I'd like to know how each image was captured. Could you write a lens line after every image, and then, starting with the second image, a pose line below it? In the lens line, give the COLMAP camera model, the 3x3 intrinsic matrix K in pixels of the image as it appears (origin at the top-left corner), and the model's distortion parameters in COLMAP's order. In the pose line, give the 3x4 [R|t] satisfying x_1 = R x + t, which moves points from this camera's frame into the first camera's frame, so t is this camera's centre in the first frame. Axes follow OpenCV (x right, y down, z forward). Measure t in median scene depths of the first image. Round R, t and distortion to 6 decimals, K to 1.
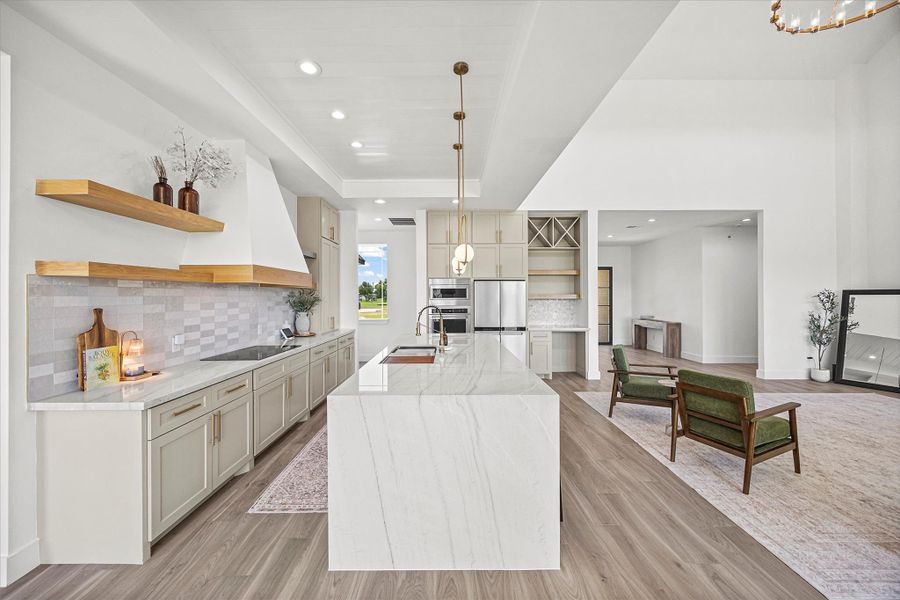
lens RADIAL K [[343.5, 0, 446.2], [0, 343.5, 296.4], [0, 0, 1]] dist [-0.000771, -0.000383]
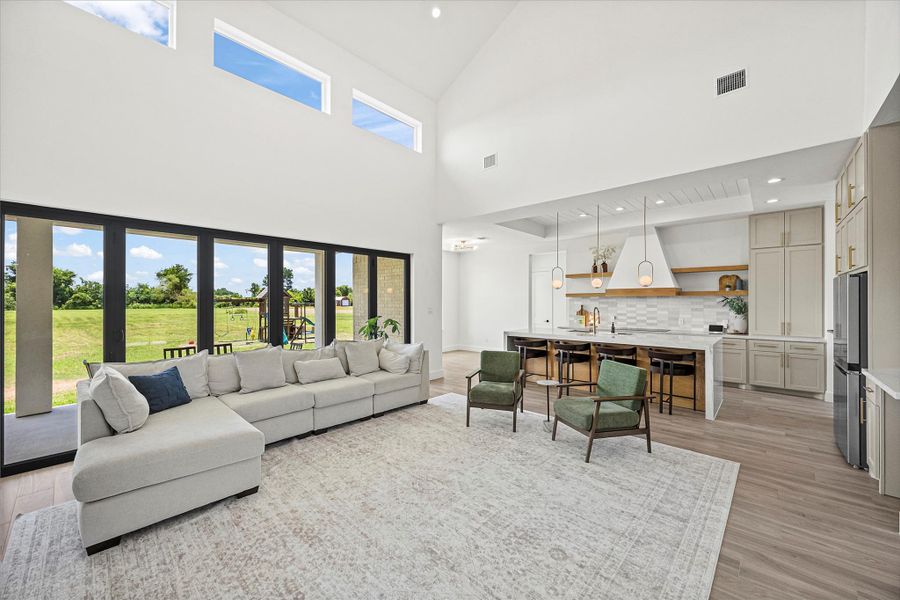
lens RADIAL K [[343.5, 0, 443.6], [0, 343.5, 300.7], [0, 0, 1]] dist [-0.000771, -0.000383]
pose [[-0.685239, 0.002850, -0.728313, 1.841383], [0.003446, 0.999994, 0.000670, -0.012604], [0.728310, -0.002051, -0.685244, 1.648087]]
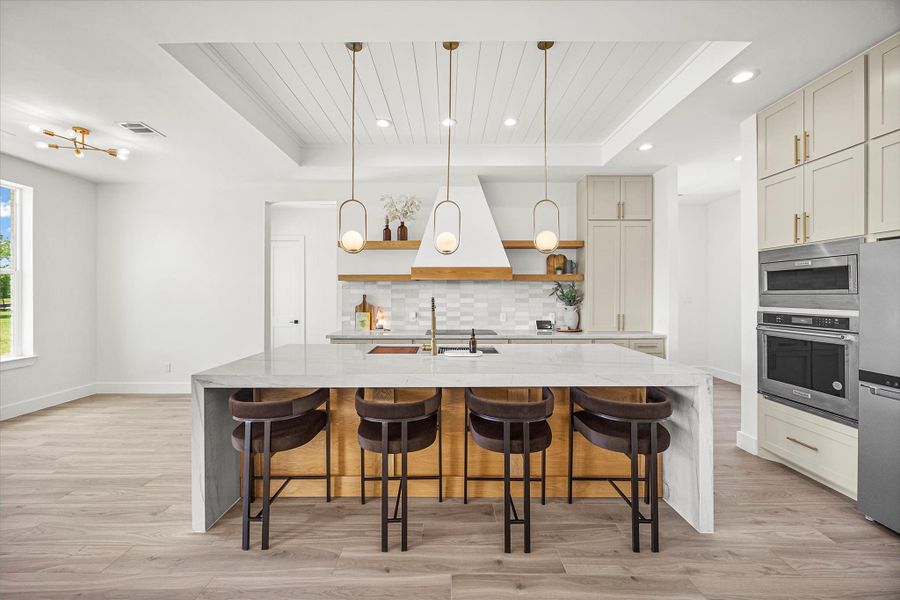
lens RADIAL K [[343.5, 0, 446.6], [0, 343.5, 294.0], [0, 0, 1]] dist [-0.000771, -0.000383]
pose [[0.000208, 0.005578, -0.999984, 0.804242], [0.000696, 0.999984, 0.005578, 0.012029], [1.000000, -0.000697, 0.000204, 1.020458]]
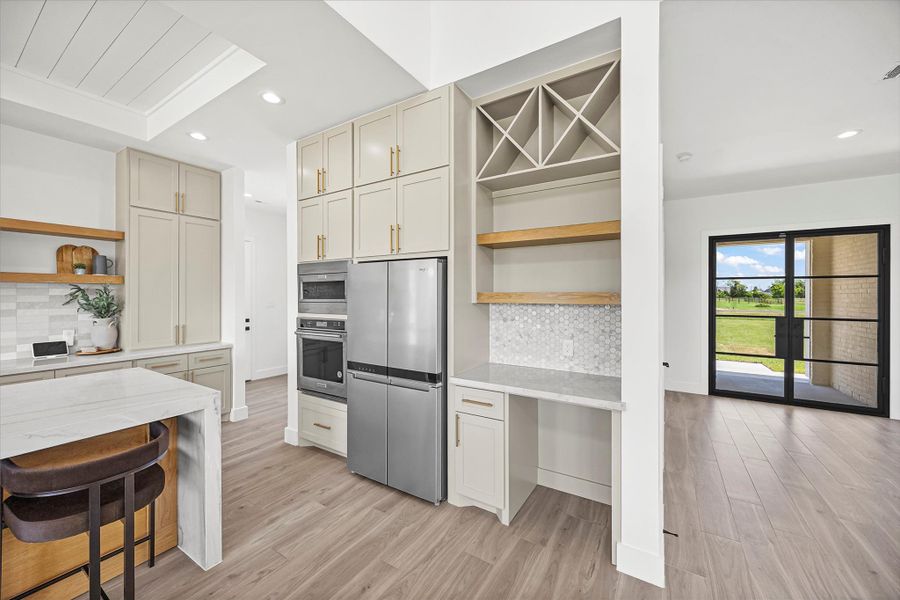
lens RADIAL K [[343.5, 0, 444.6], [0, 343.5, 296.0], [0, 0, 1]] dist [-0.000771, -0.000383]
pose [[0.843742, 0.004201, -0.536733, 0.815144], [-0.002627, 0.999990, 0.003697, -0.004717], [0.536743, -0.001709, 0.843744, 1.214895]]
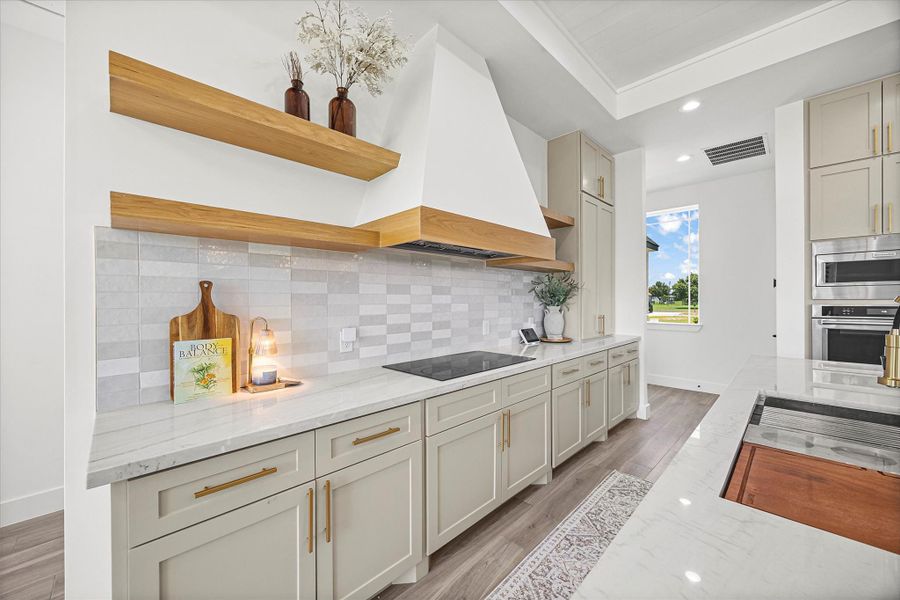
lens RADIAL K [[343.5, 0, 447.6], [0, 343.5, 300.6], [0, 0, 1]] dist [-0.000771, -0.000383]
pose [[0.708130, 0.002784, -0.706076, -0.132264], [0.001527, 0.999984, 0.005475, 0.047104], [0.706080, -0.004955, 0.708114, 0.571180]]
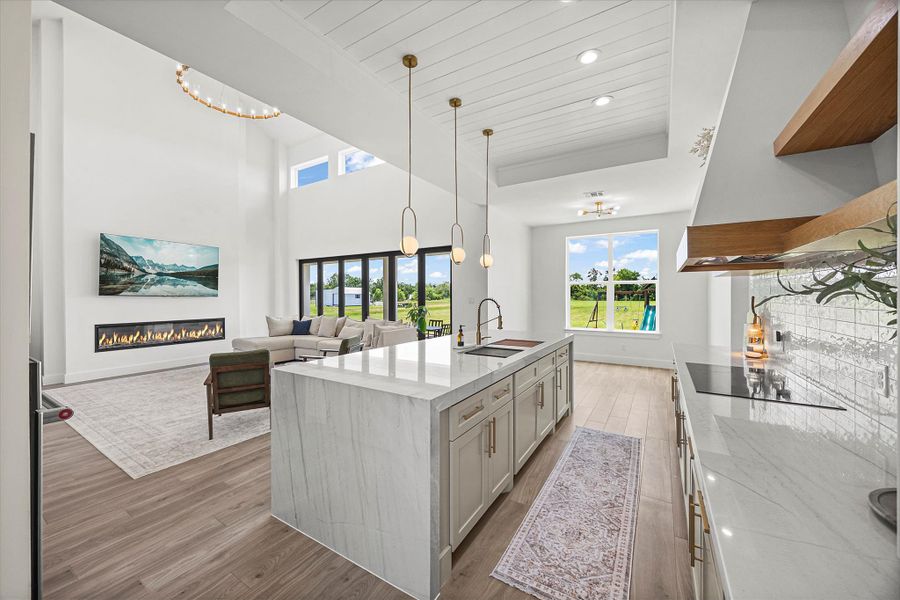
lens RADIAL K [[343.5, 0, 448.3], [0, 343.5, 296.2], [0, 0, 1]] dist [-0.000771, -0.000383]
pose [[-0.851990, -0.001785, 0.523554, -0.459027], [-0.000278, 0.999996, 0.002957, 0.012252], [-0.523557, 0.002374, -0.851987, 1.891919]]
